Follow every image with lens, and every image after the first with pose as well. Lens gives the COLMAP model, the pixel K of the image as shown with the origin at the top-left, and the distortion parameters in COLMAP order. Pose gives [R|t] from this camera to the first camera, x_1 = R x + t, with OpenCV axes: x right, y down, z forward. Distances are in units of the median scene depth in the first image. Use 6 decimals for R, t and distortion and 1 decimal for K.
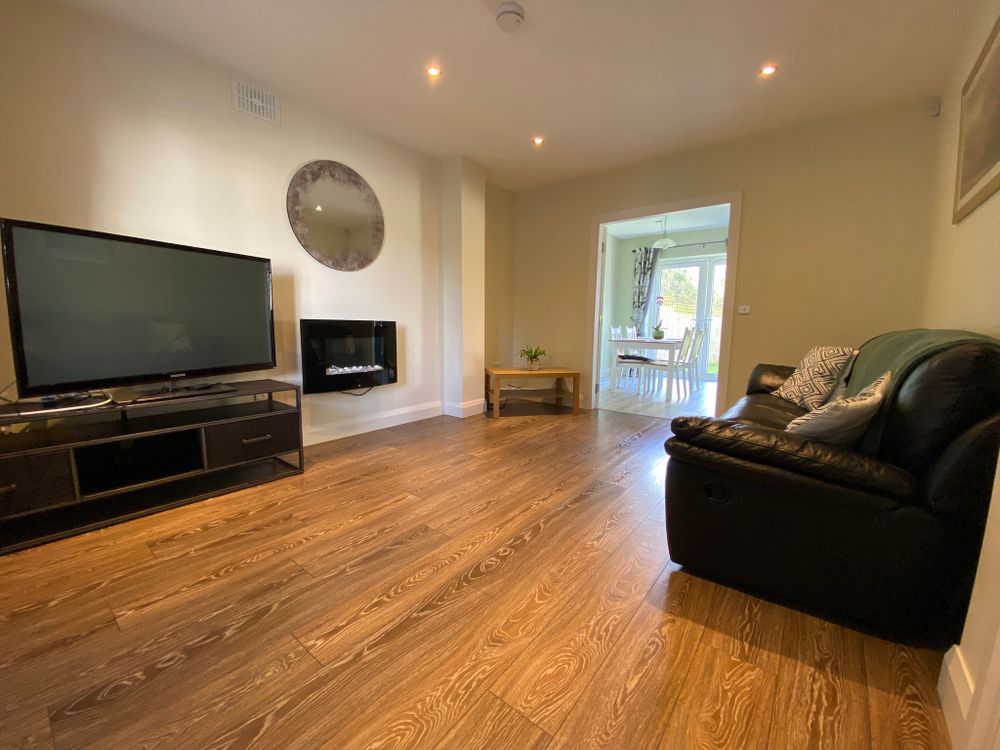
lens RADIAL K [[404.3, 0, 500.0], [0, 404.3, 375.0], [0, 0, 1]] dist [0.013890, -0.018156]
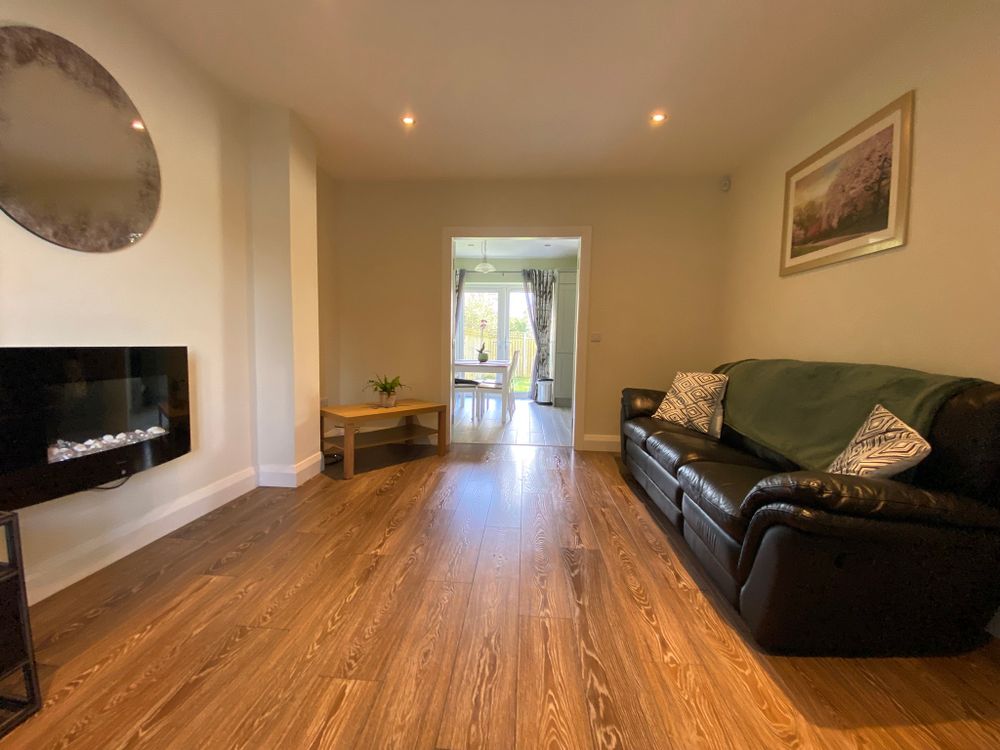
lens RADIAL K [[404.3, 0, 500.0], [0, 404.3, 375.0], [0, 0, 1]] dist [0.013890, -0.018156]
pose [[0.825984, -0.036743, 0.562494, -0.235628], [0.061223, 0.997818, -0.024723, -0.055972], [-0.560358, 0.054858, 0.826431, 0.295111]]
